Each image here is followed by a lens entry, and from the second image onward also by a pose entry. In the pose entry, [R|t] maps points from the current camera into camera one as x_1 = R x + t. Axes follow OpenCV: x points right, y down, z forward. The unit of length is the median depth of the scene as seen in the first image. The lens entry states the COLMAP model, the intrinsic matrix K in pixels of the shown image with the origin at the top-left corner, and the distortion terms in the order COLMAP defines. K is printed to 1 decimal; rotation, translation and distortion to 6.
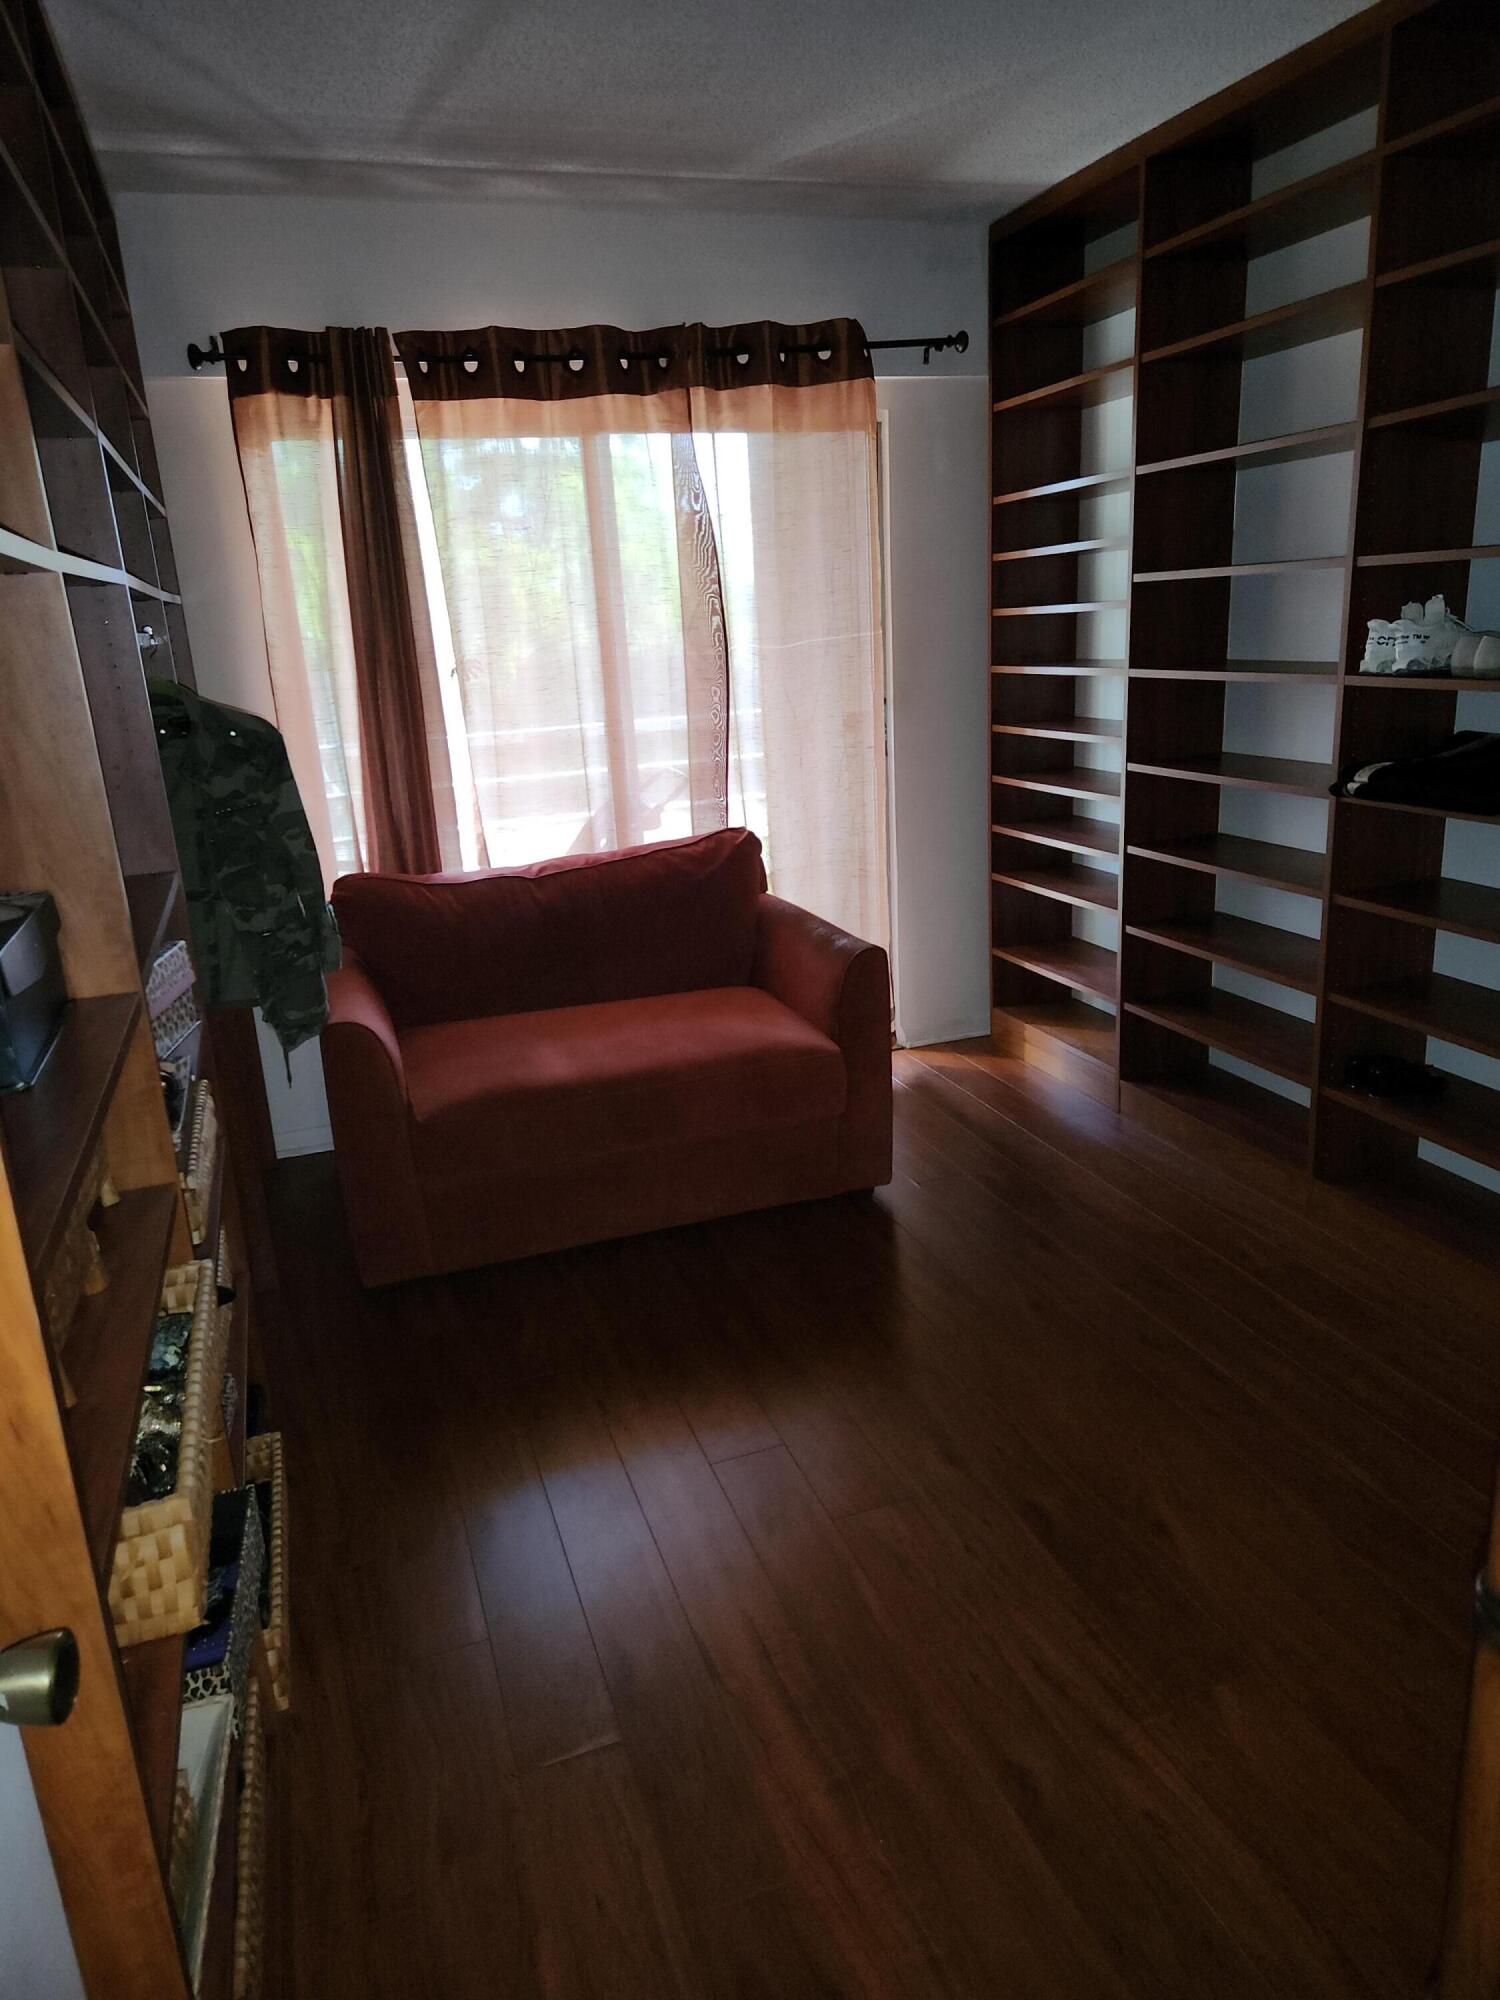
lens RADIAL K [[1343.9, 0, 747.8], [0, 1343.9, 991.2], [0, 0, 1]] dist [0.087508, -0.084598]
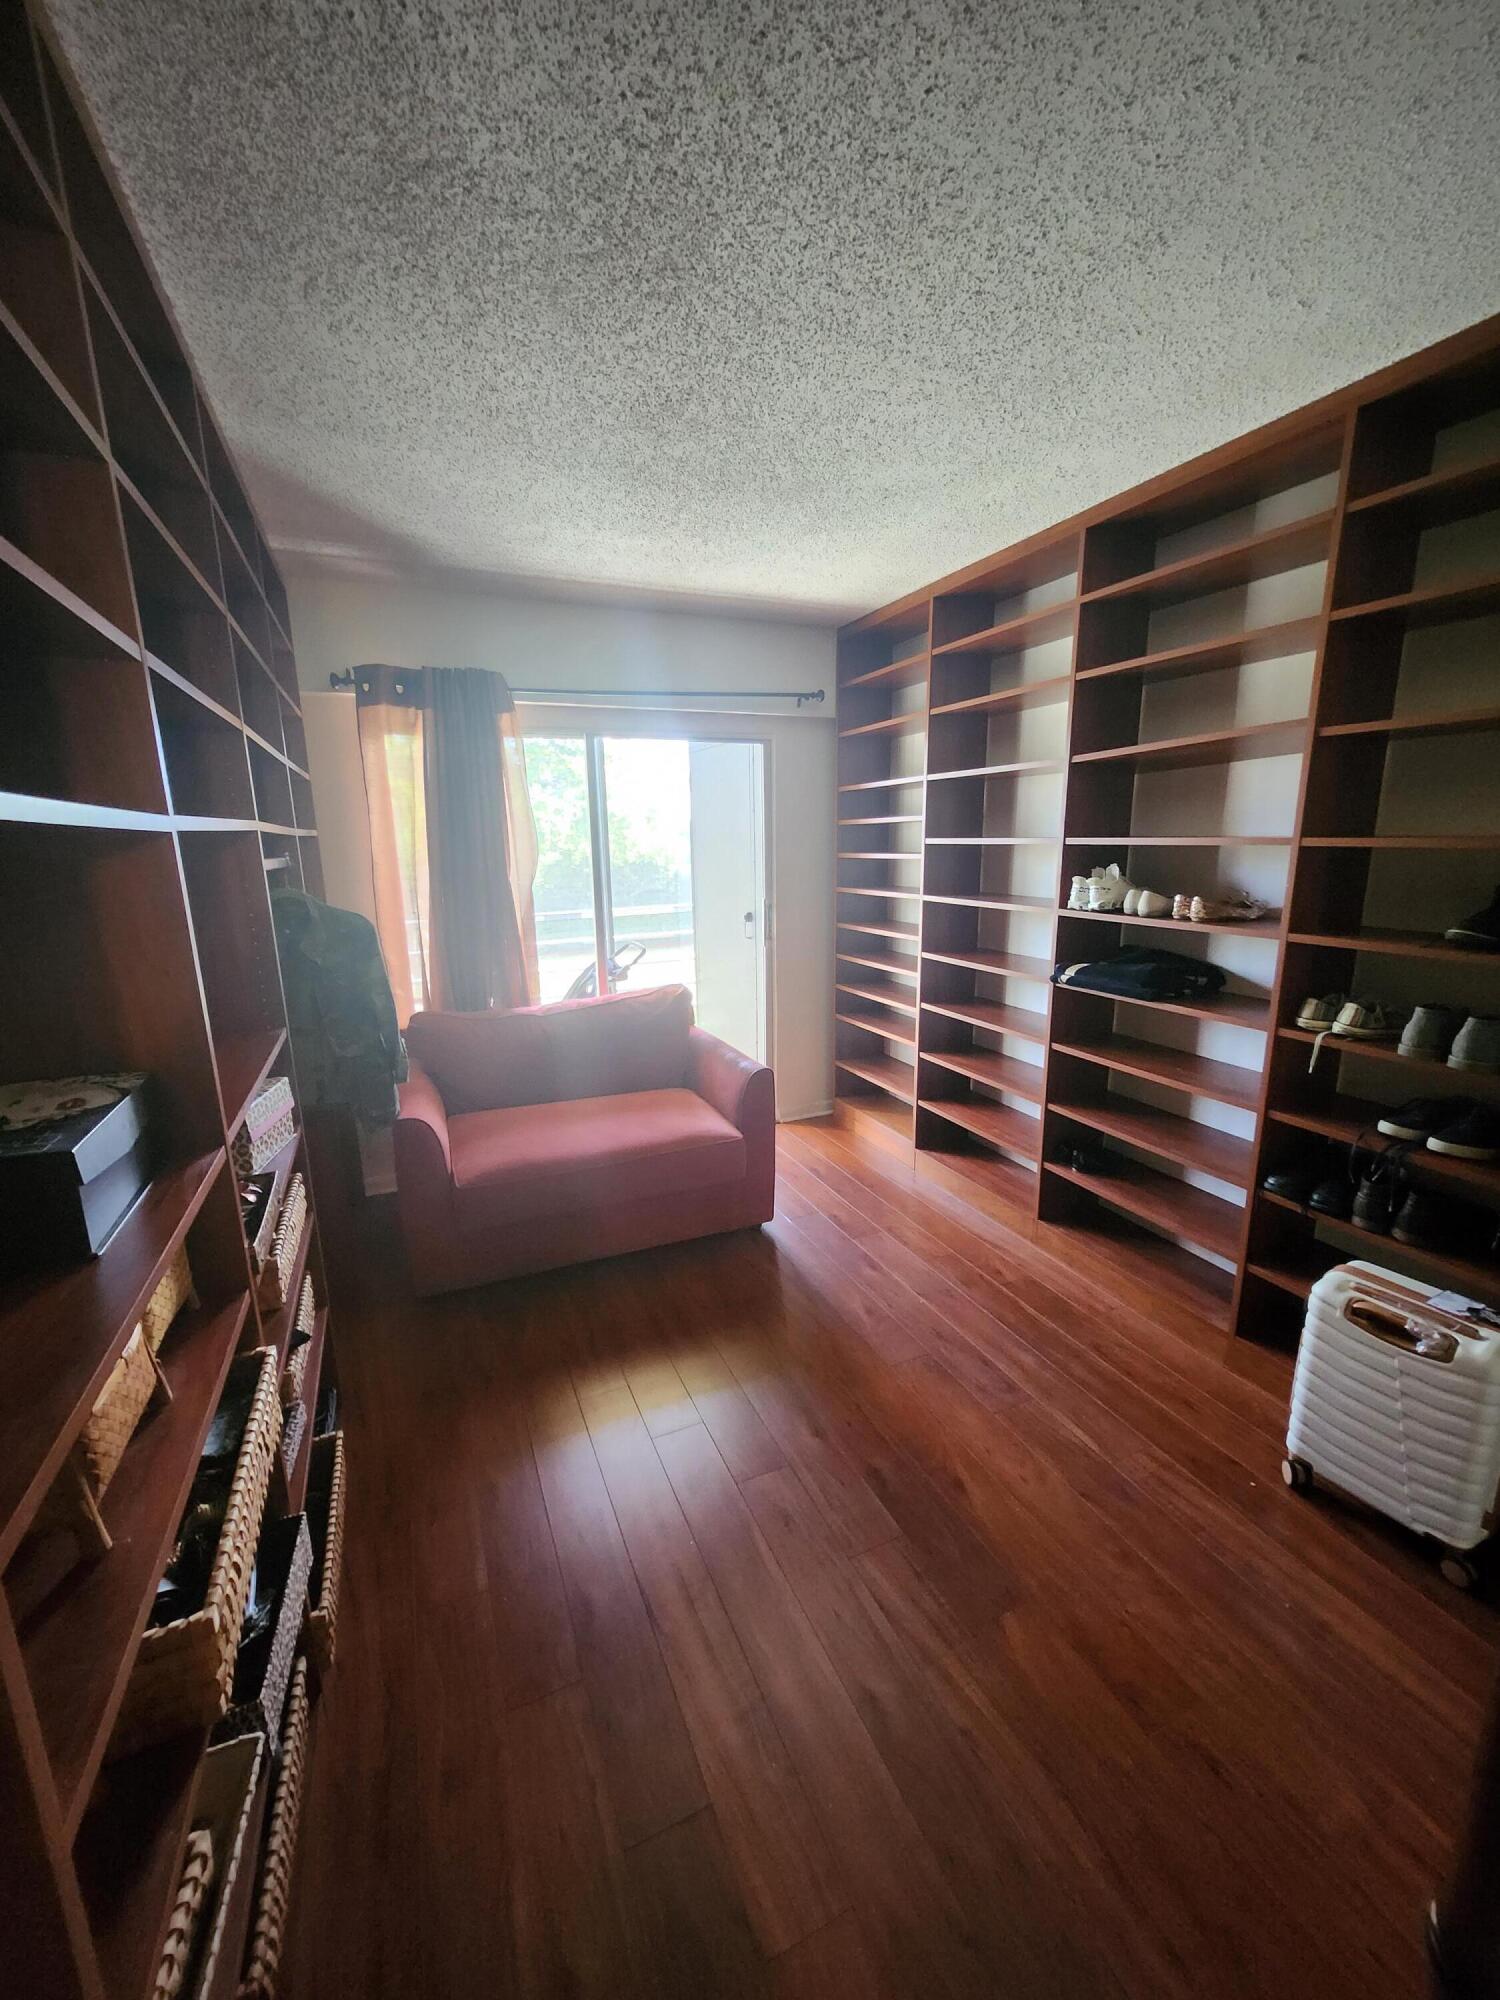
lens RADIAL K [[792.6, 0, 743.1], [0, 792.6, 1008.3], [0, 0, 1]] dist [-0.014698, 0.000034]
pose [[0.996490, 0.022293, 0.080686, -0.006789], [-0.017105, 0.997776, -0.064420, -0.043246], [-0.081943, 0.062814, 0.994656, 0.099539]]
